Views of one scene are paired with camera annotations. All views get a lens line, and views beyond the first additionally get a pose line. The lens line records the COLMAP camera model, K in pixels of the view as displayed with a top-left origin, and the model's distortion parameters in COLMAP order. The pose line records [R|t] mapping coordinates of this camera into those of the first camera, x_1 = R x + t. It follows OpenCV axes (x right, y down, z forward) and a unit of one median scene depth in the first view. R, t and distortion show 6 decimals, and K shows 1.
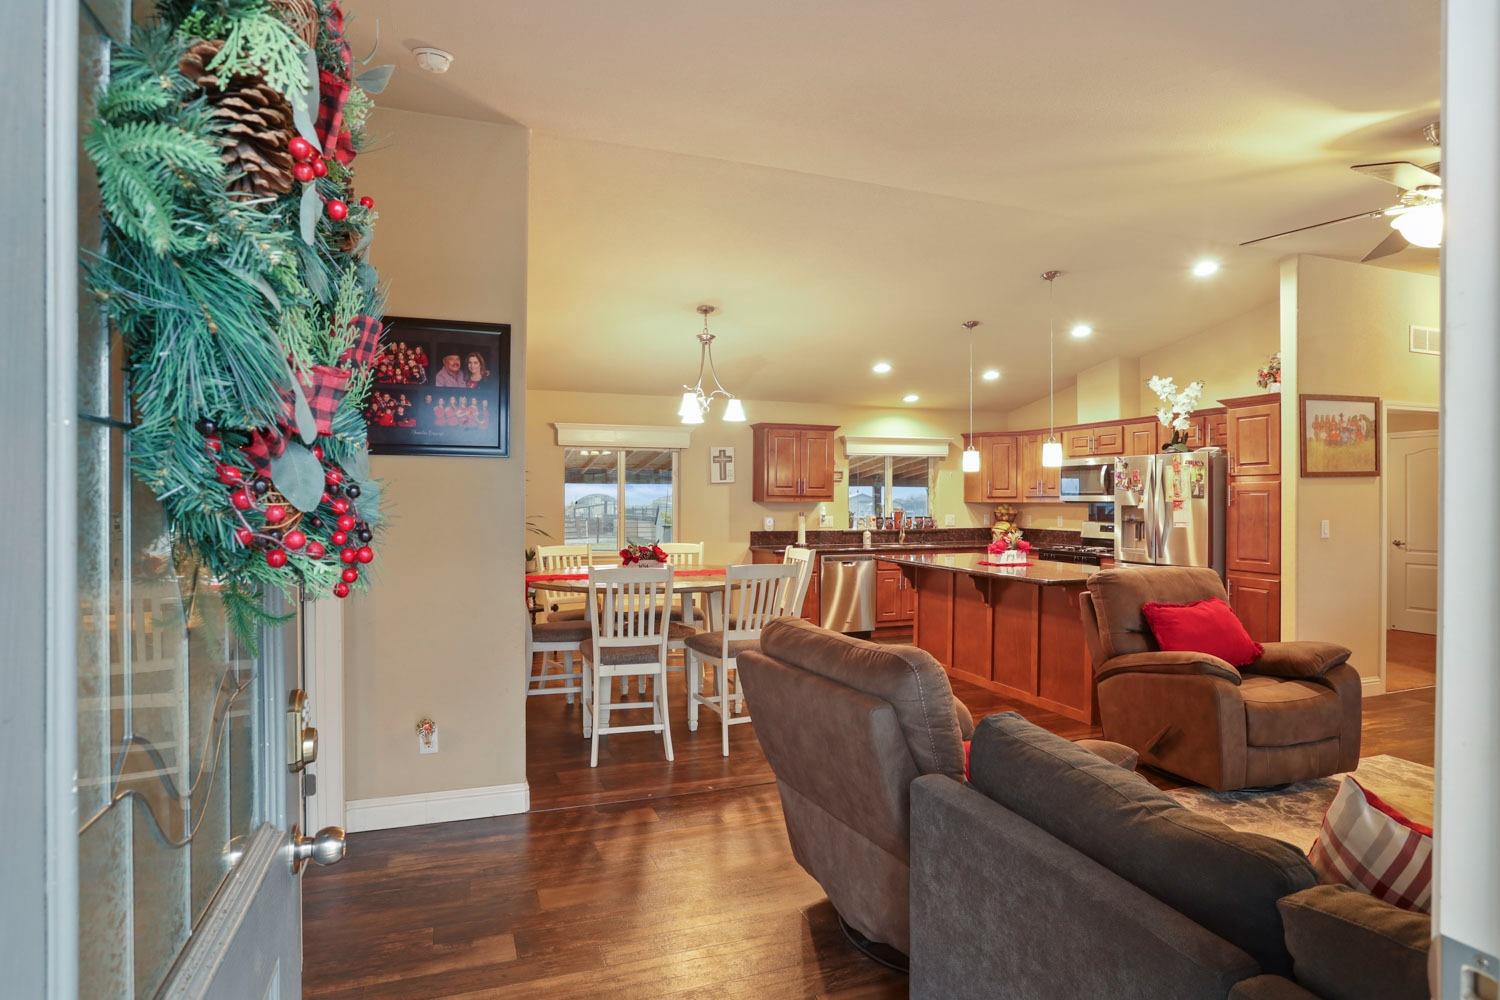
lens RADIAL K [[812.3, 0, 748.2], [0, 812.3, 500.4], [0, 0, 1]] dist [-0.050756, 0.020974]
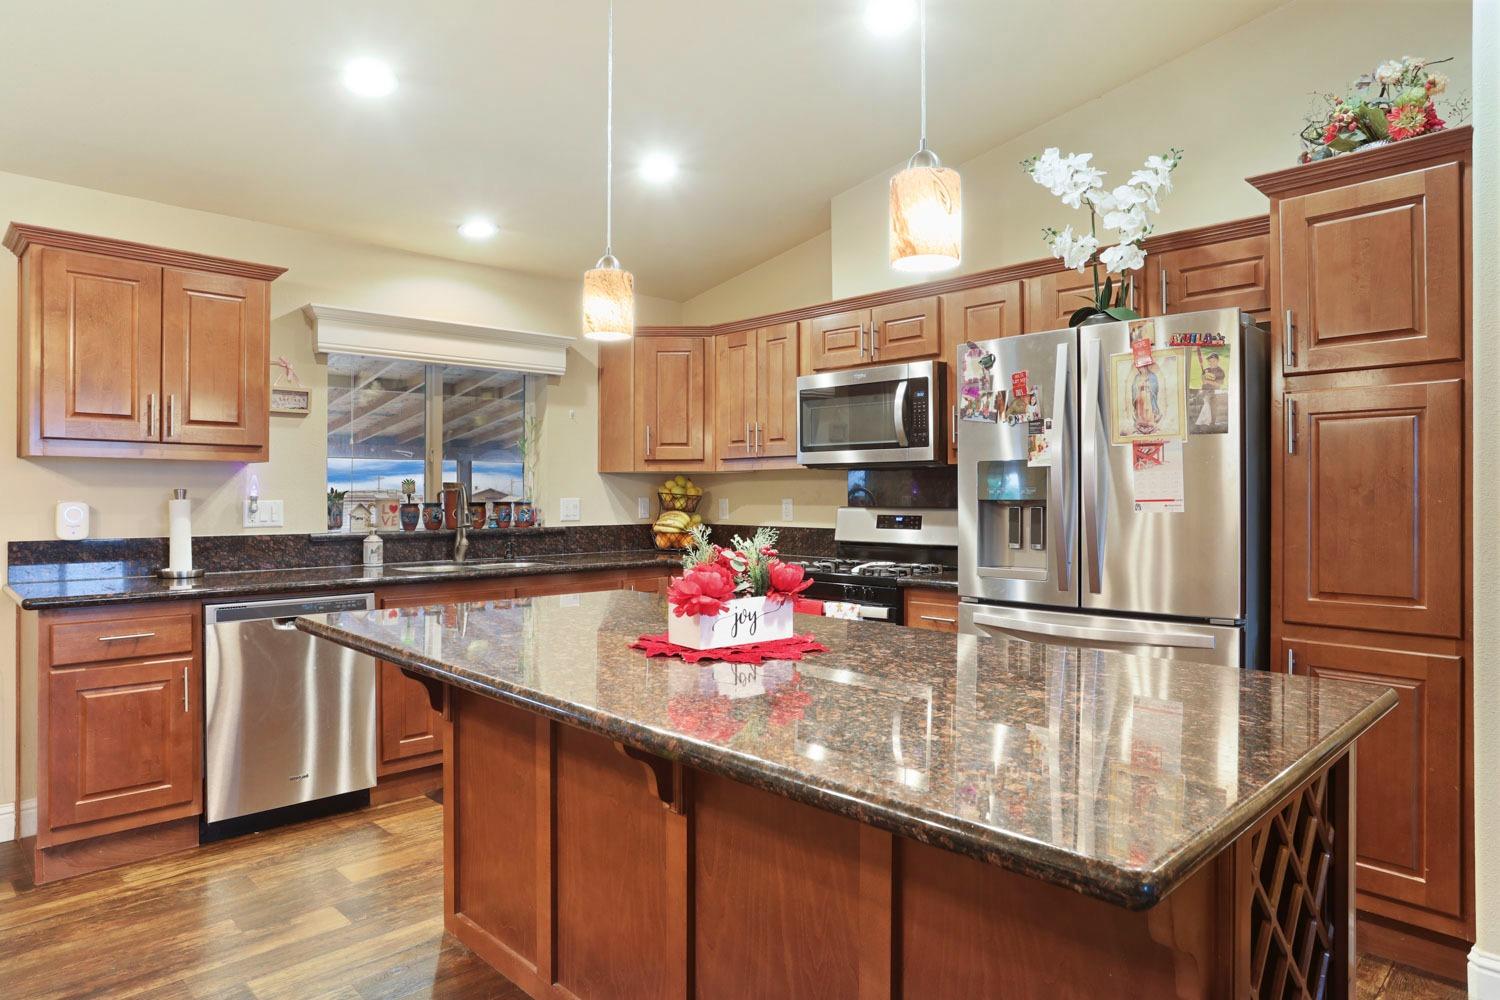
lens RADIAL K [[897.6, 0, 744.3], [0, 897.6, 496.7], [0, 0, 1]] dist [-0.044005, 0.012529]
pose [[0.916907, -0.002044, 0.399096, 0.147387], [0.002300, 0.999997, -0.000163, 0.019494], [-0.399095, 0.001068, 0.916909, 0.527621]]
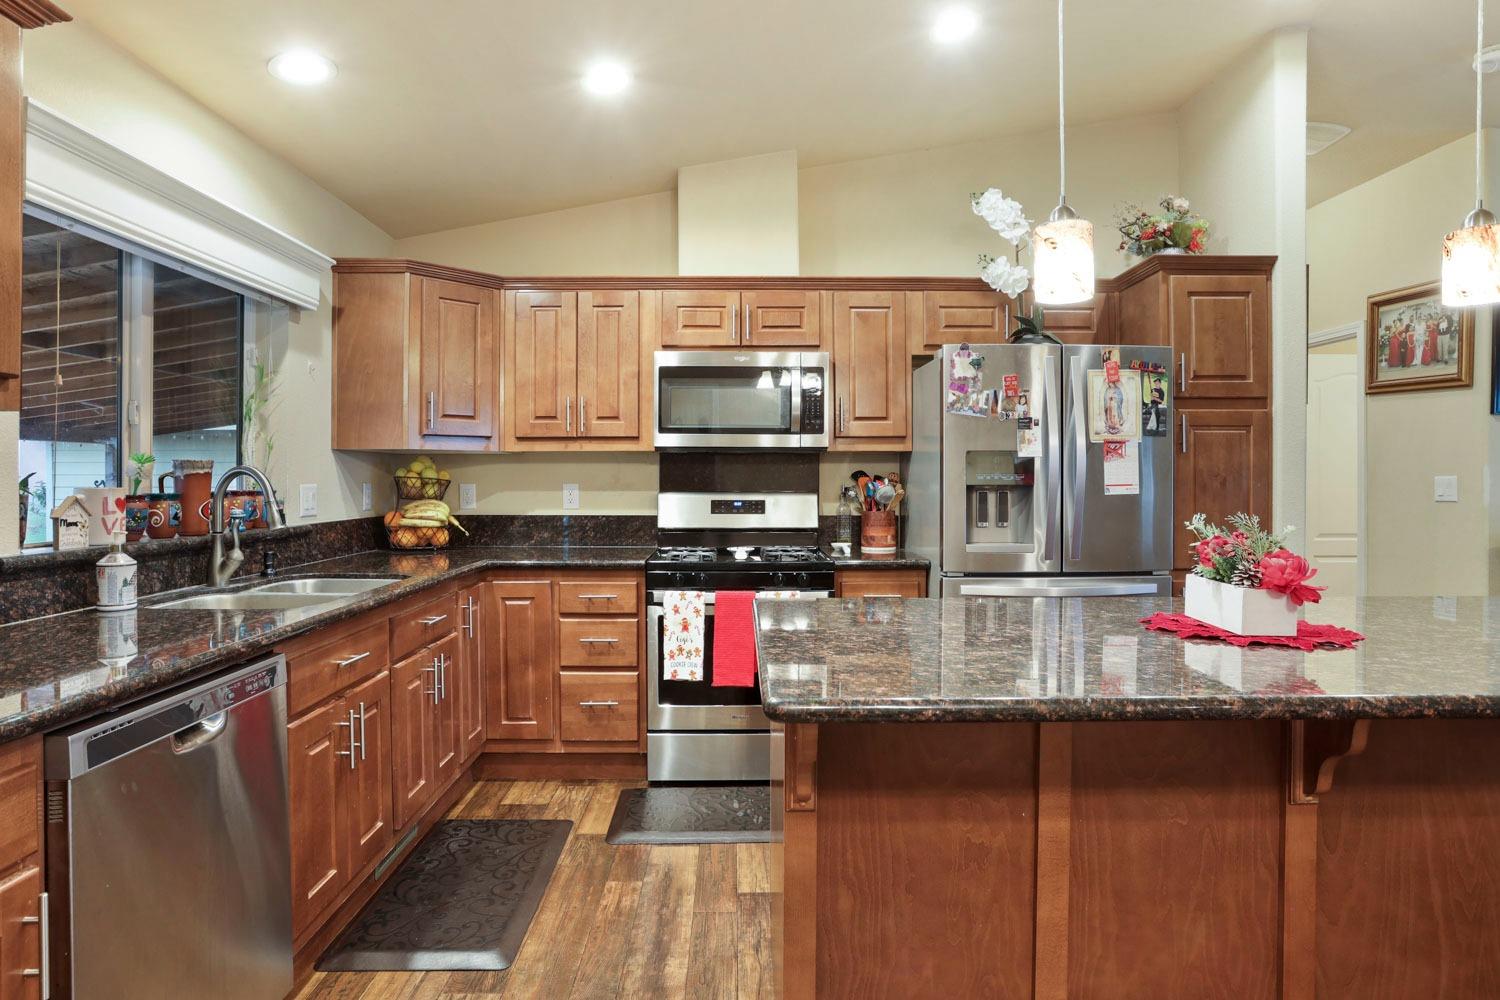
lens RADIAL K [[812.3, 0, 743.8], [0, 812.3, 489.1], [0, 0, 1]] dist [-0.050756, 0.020974]
pose [[0.341741, -0.012501, 0.939711, -0.007521], [0.001689, 0.999918, 0.012688, 0.017892], [-0.939793, -0.002748, 0.341734, 0.799345]]
